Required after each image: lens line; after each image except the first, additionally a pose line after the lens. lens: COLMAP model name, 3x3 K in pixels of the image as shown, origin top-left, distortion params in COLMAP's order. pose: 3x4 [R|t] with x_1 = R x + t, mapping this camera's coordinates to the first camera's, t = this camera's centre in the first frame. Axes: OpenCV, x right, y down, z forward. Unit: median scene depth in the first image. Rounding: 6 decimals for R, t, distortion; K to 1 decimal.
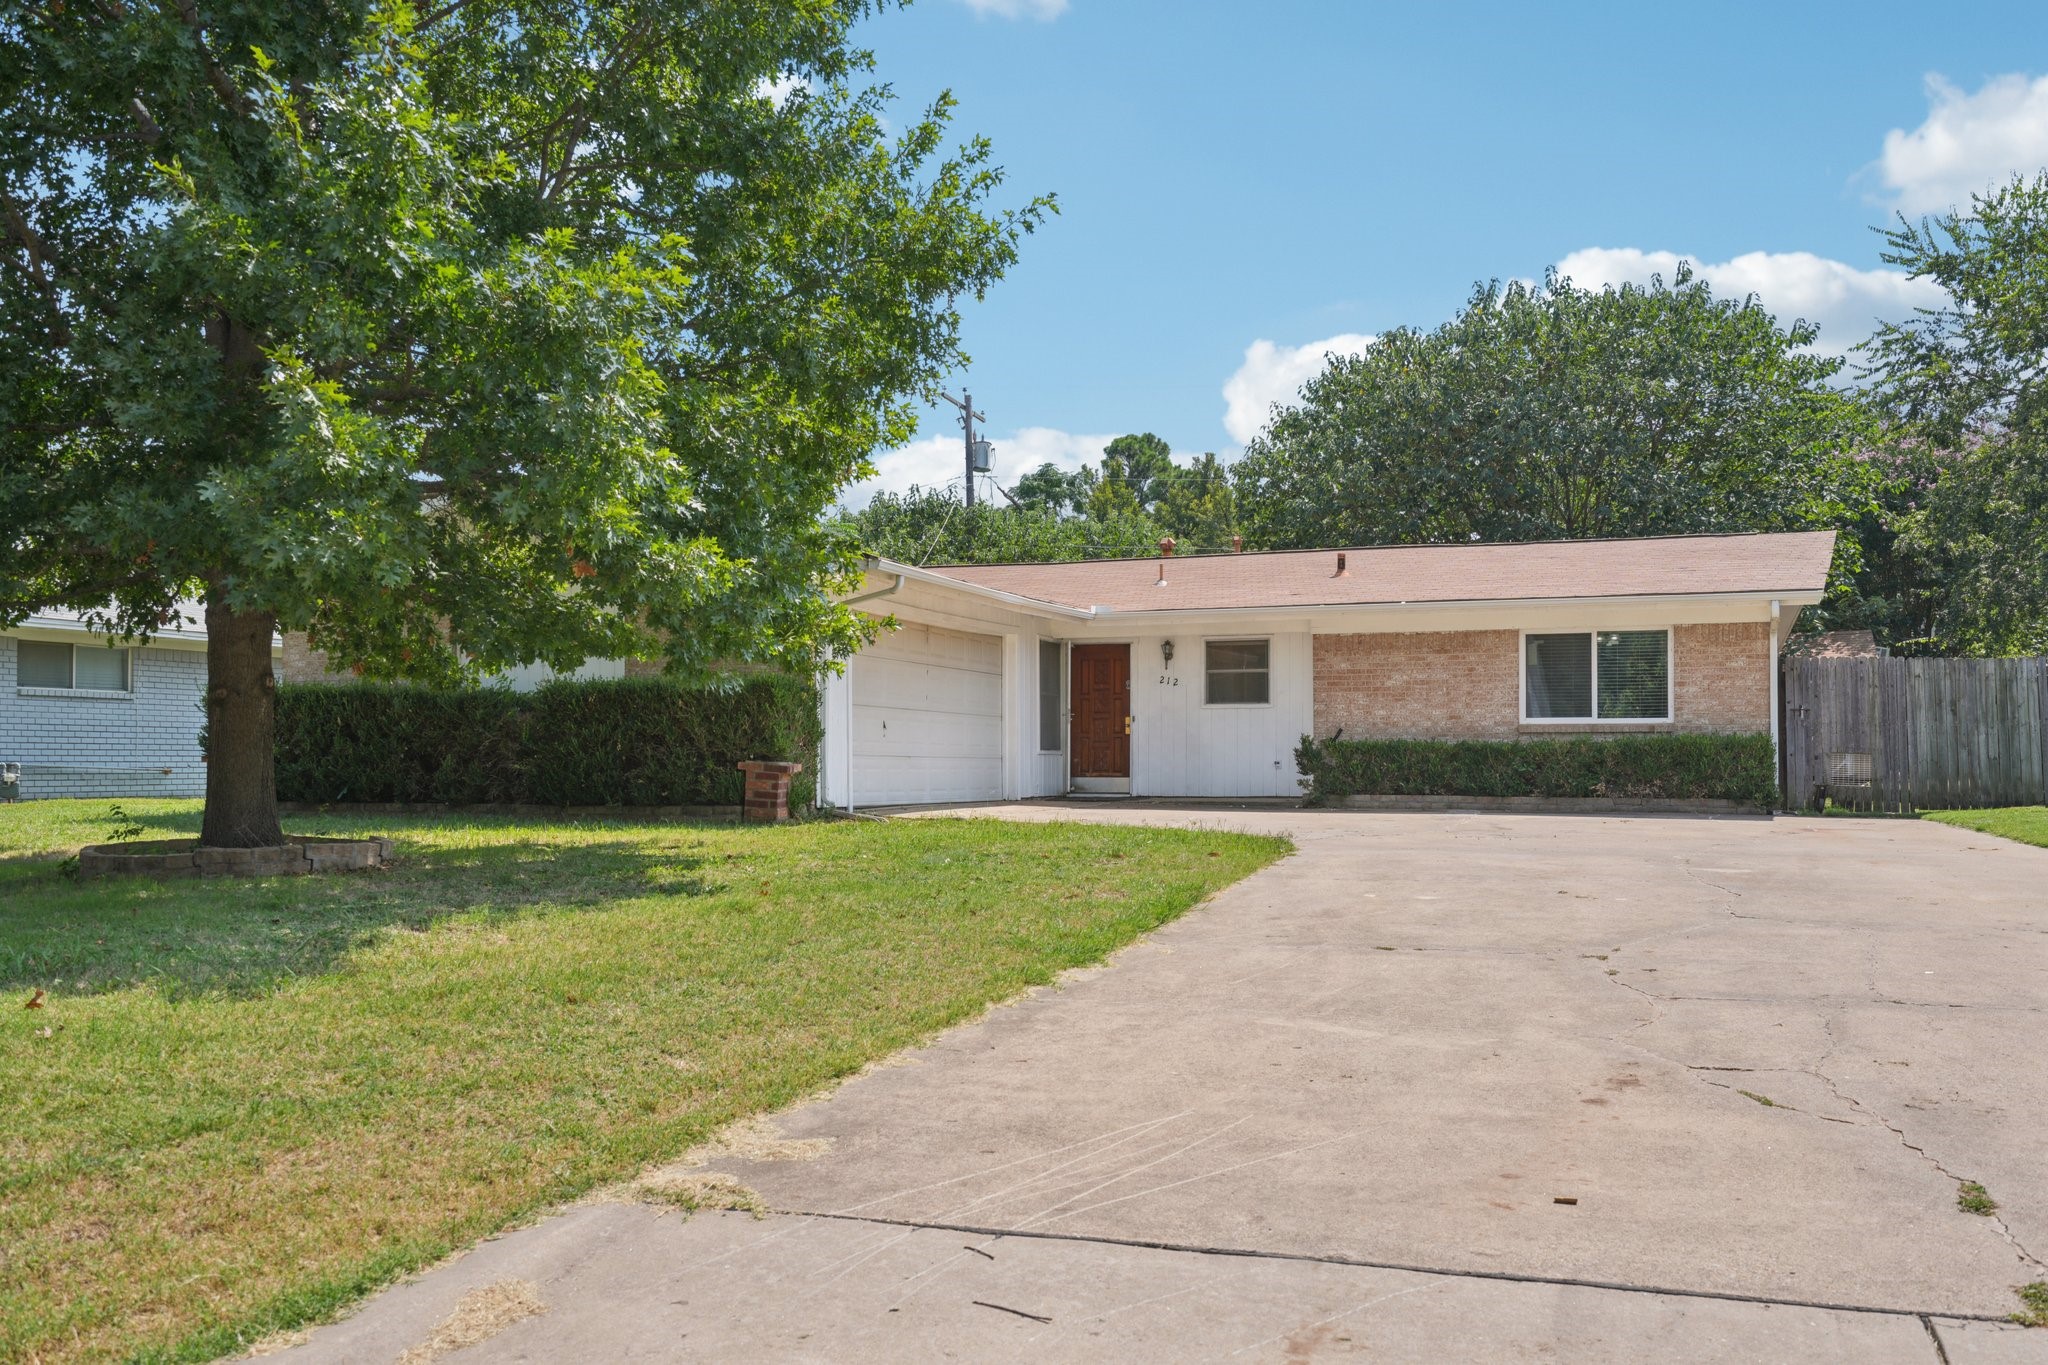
lens RADIAL K [[1667.1, 0, 1093.9], [0, 1667.1, 735.6], [0, 0, 1]] dist [-0.026562, 0.003424]
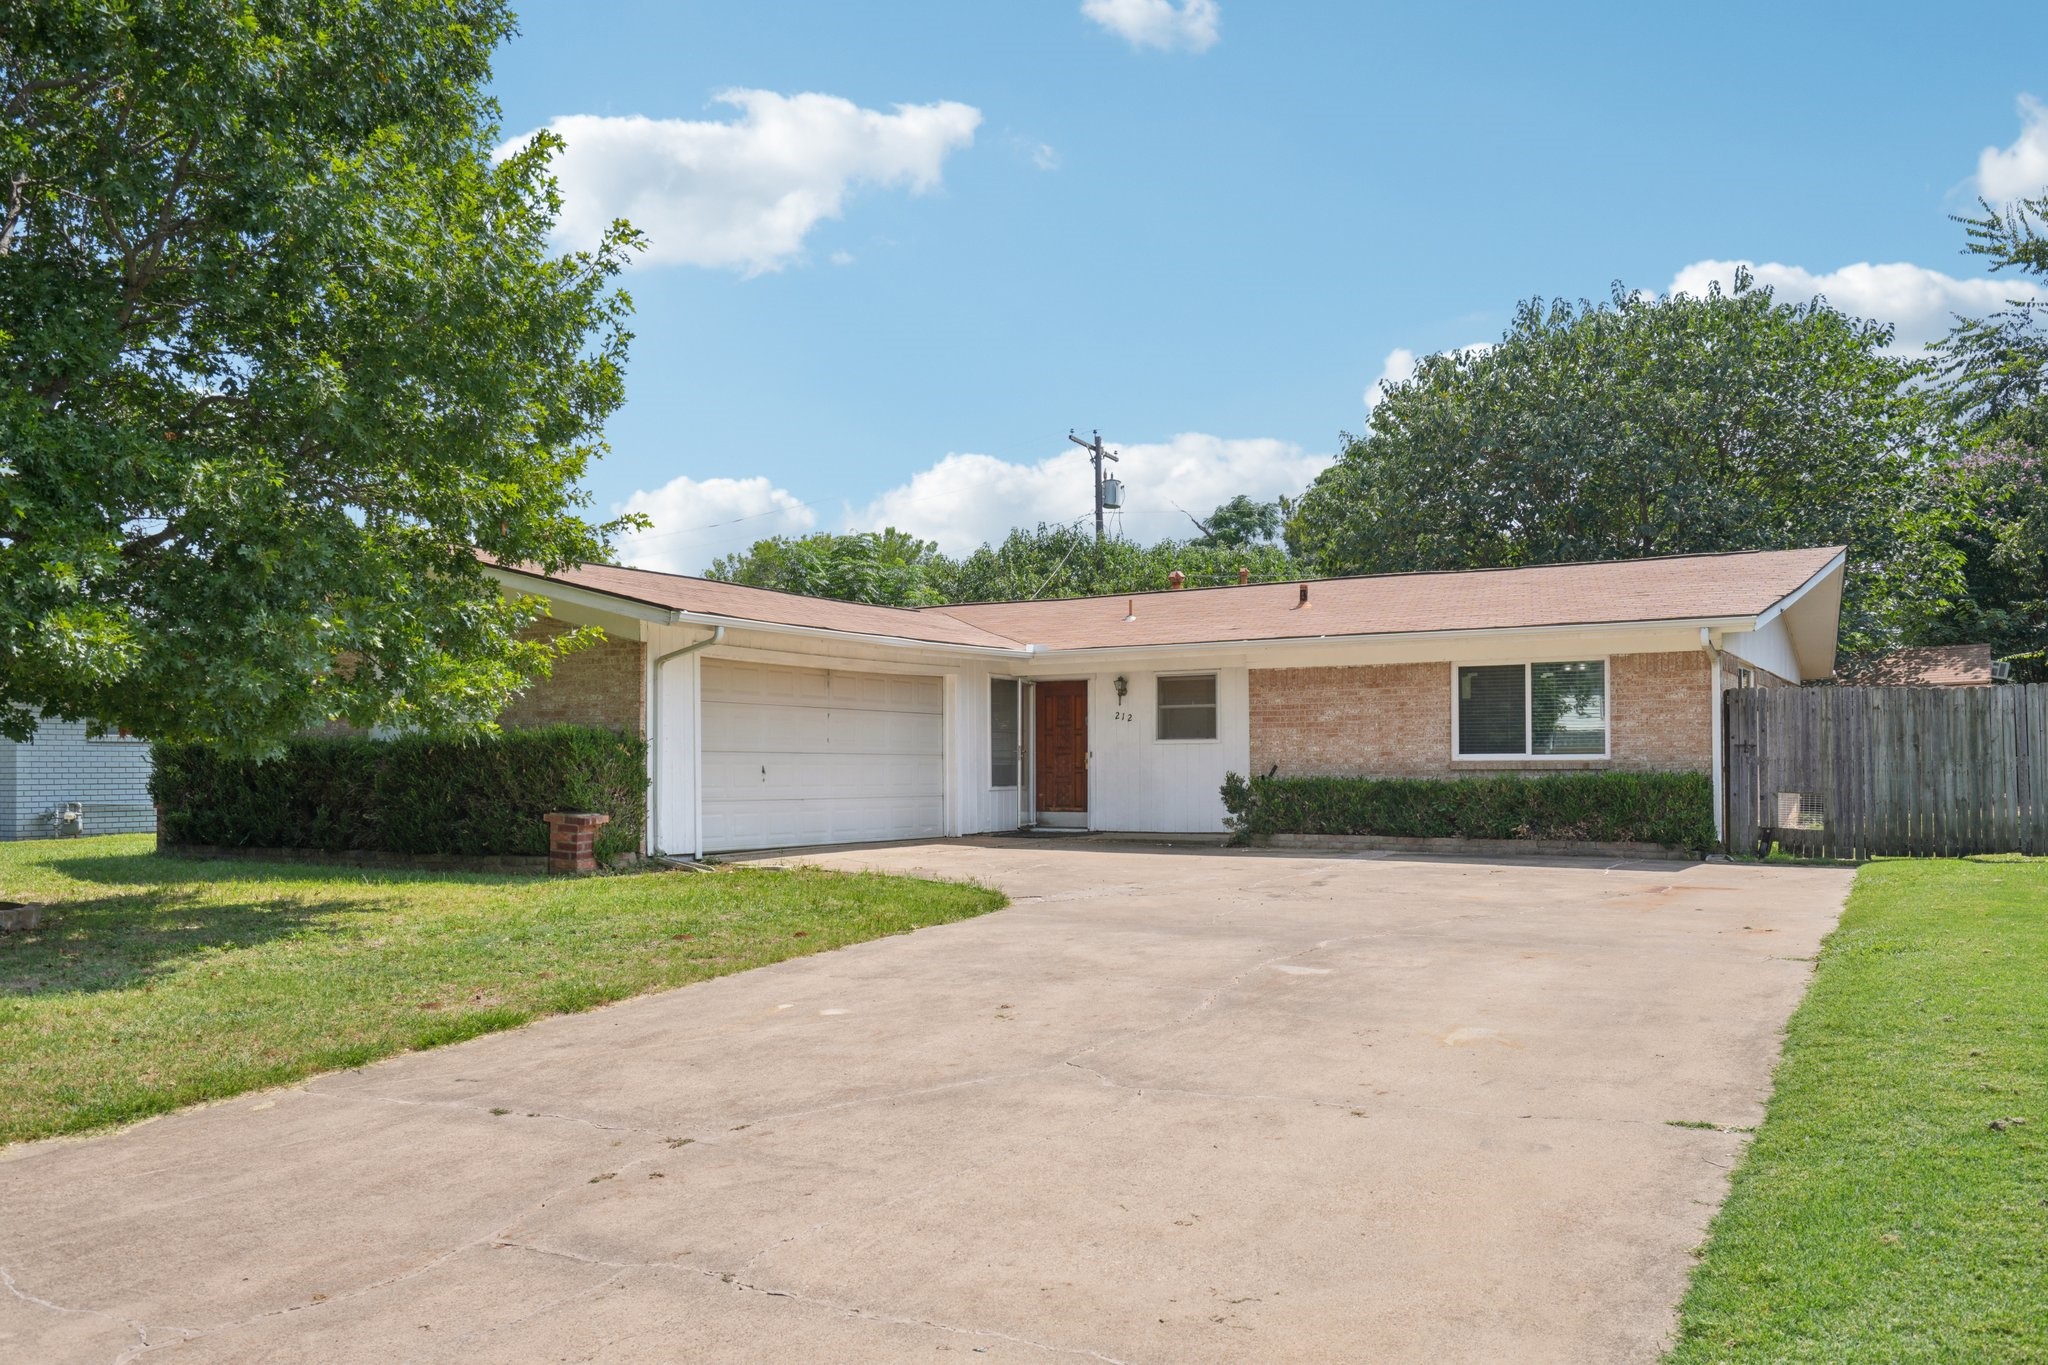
lens RADIAL K [[1514.6, 0, 1106.0], [0, 1514.6, 738.2], [0, 0, 1]] dist [-0.010277, -0.006224]
pose [[0.985149, -0.007874, -0.171518, 0.215029], [0.007323, 0.999966, -0.003844, -0.018459], [0.171543, 0.002531, 0.985173, 0.111839]]
